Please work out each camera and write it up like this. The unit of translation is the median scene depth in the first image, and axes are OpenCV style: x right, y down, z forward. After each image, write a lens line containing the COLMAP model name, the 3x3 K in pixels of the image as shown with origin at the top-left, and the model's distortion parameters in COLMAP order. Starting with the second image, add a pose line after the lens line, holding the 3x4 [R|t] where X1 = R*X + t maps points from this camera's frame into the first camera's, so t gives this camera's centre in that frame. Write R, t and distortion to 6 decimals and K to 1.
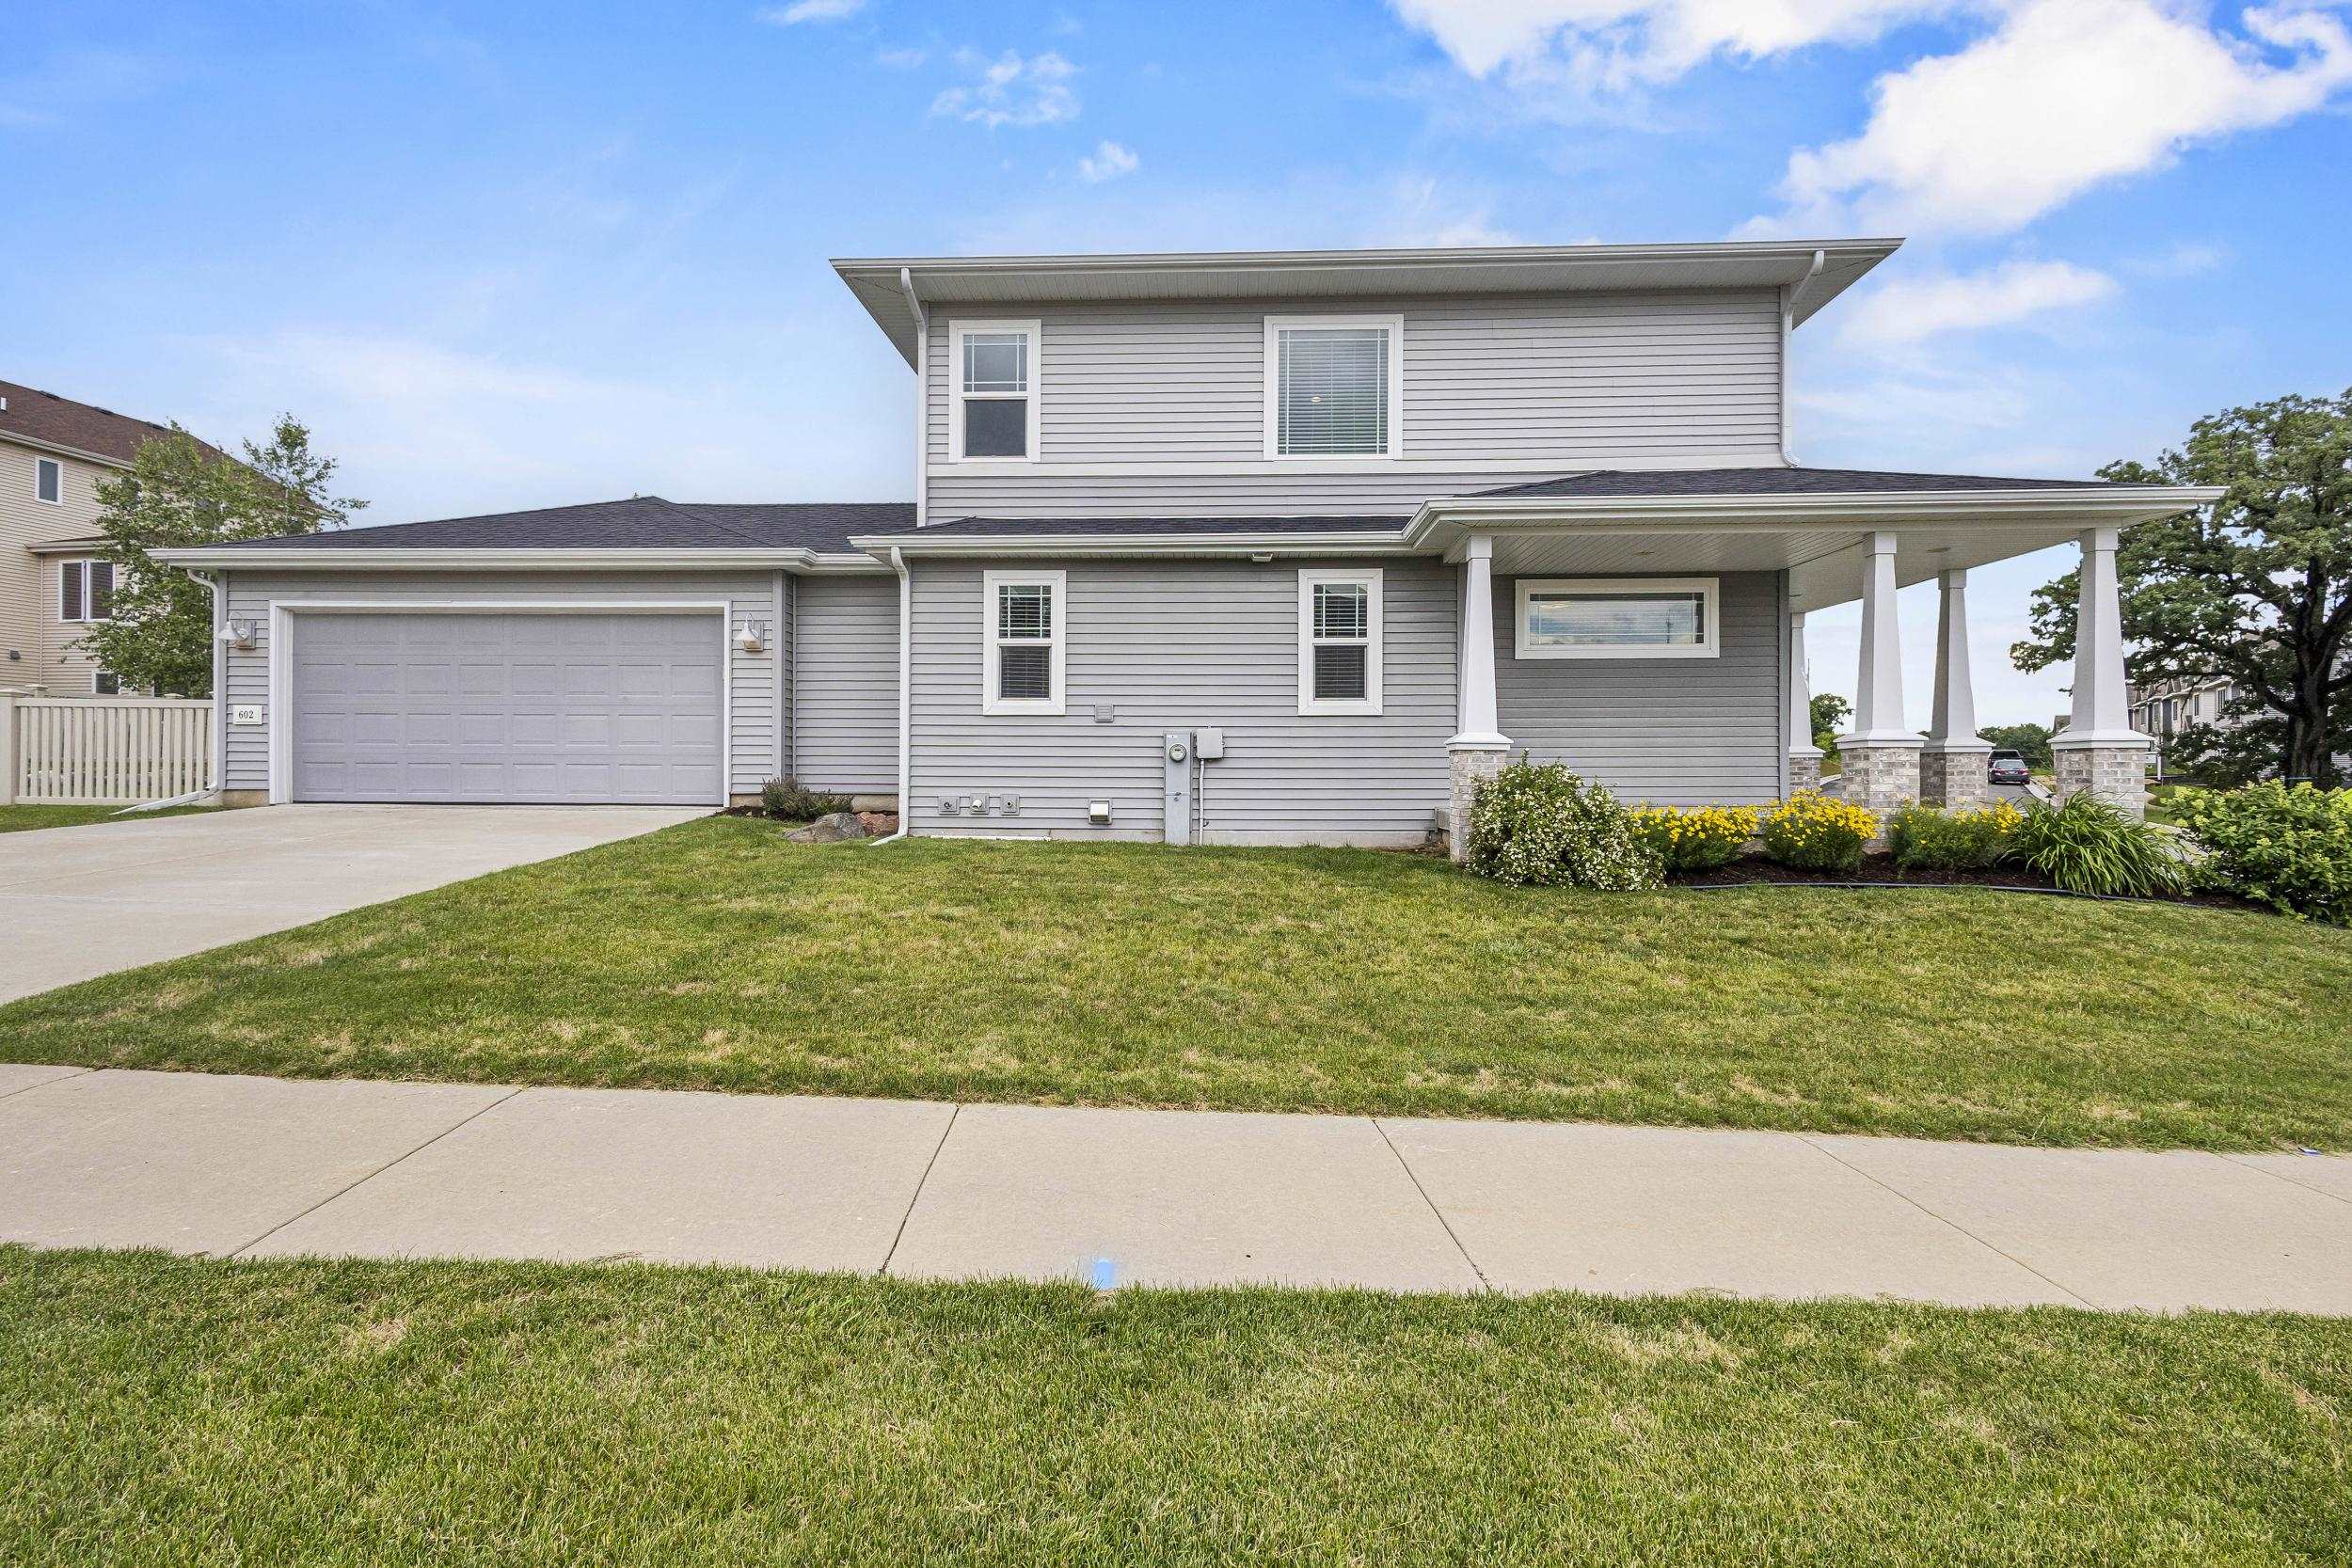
lens RADIAL K [[1081.0, 0, 1165.6], [0, 1081.0, 795.2], [0, 0, 1]] dist [0.005826, -0.000296]
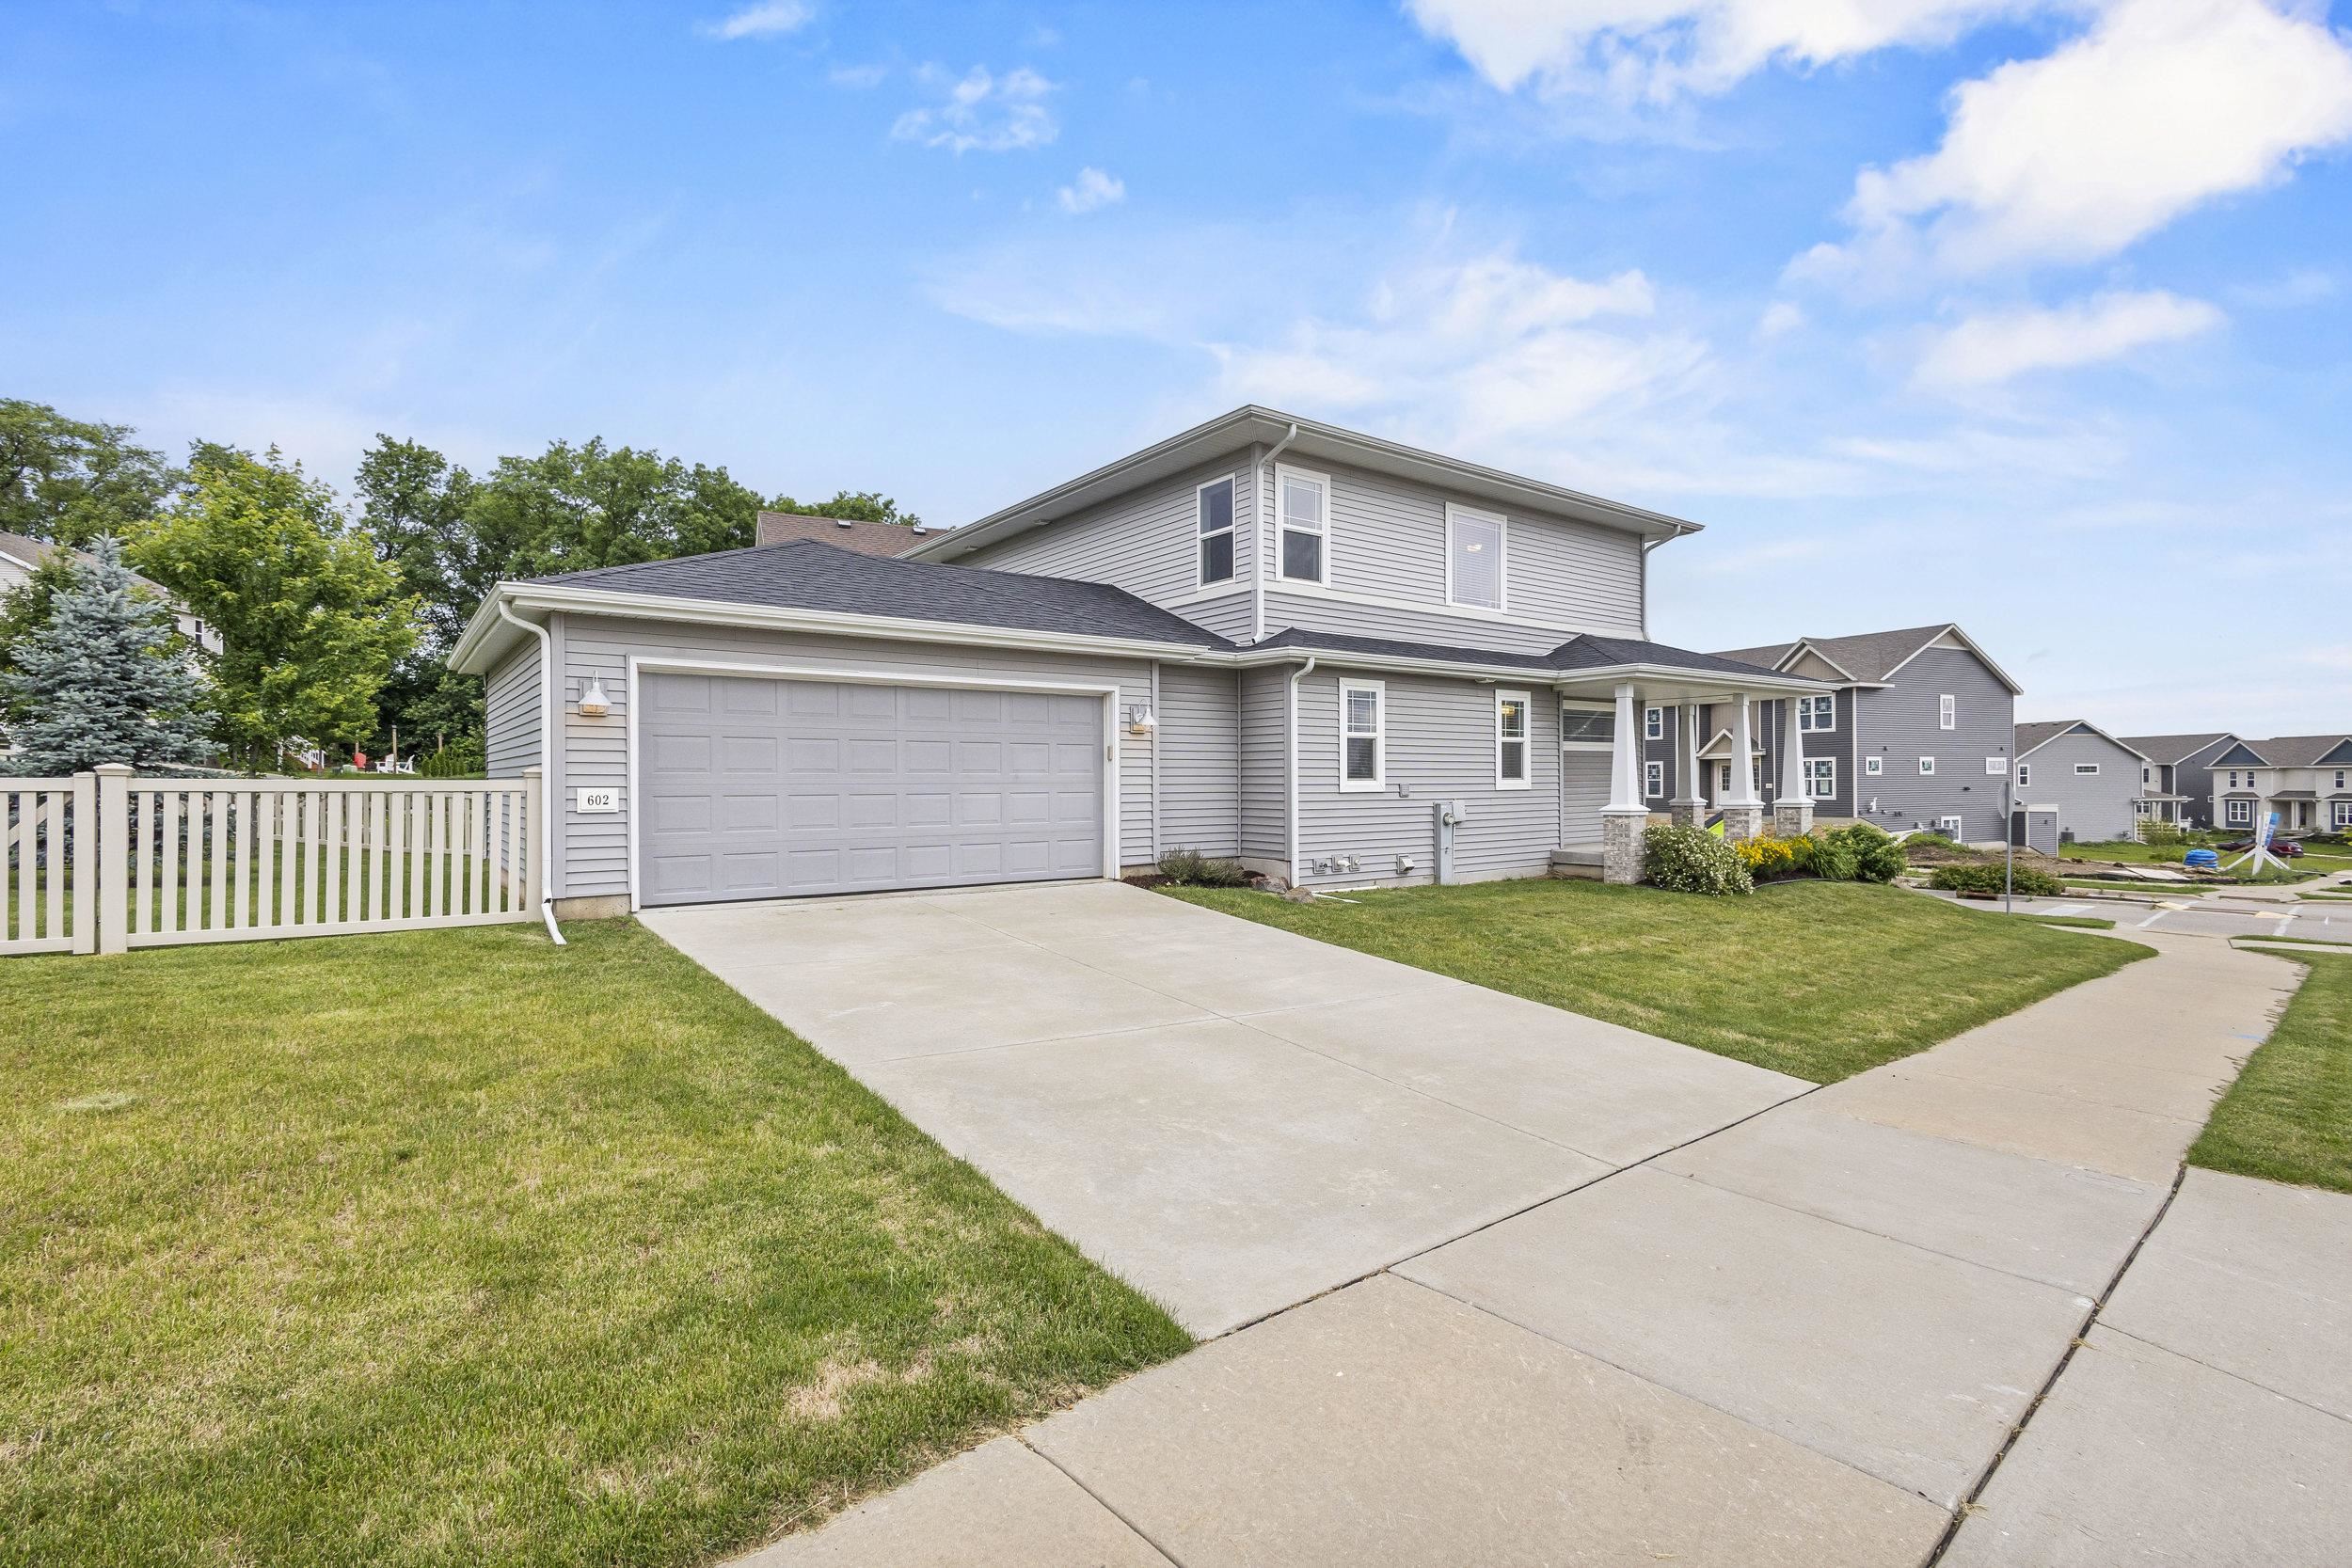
lens RADIAL K [[1081.0, 0, 1176.1], [0, 1081.0, 790.9], [0, 0, 1]] dist [0.005826, -0.000296]
pose [[0.770315, -0.014358, 0.637501, -1.111581], [0.022590, 0.999733, -0.004779, -0.073965], [-0.637263, 0.018082, 0.770434, 0.154808]]
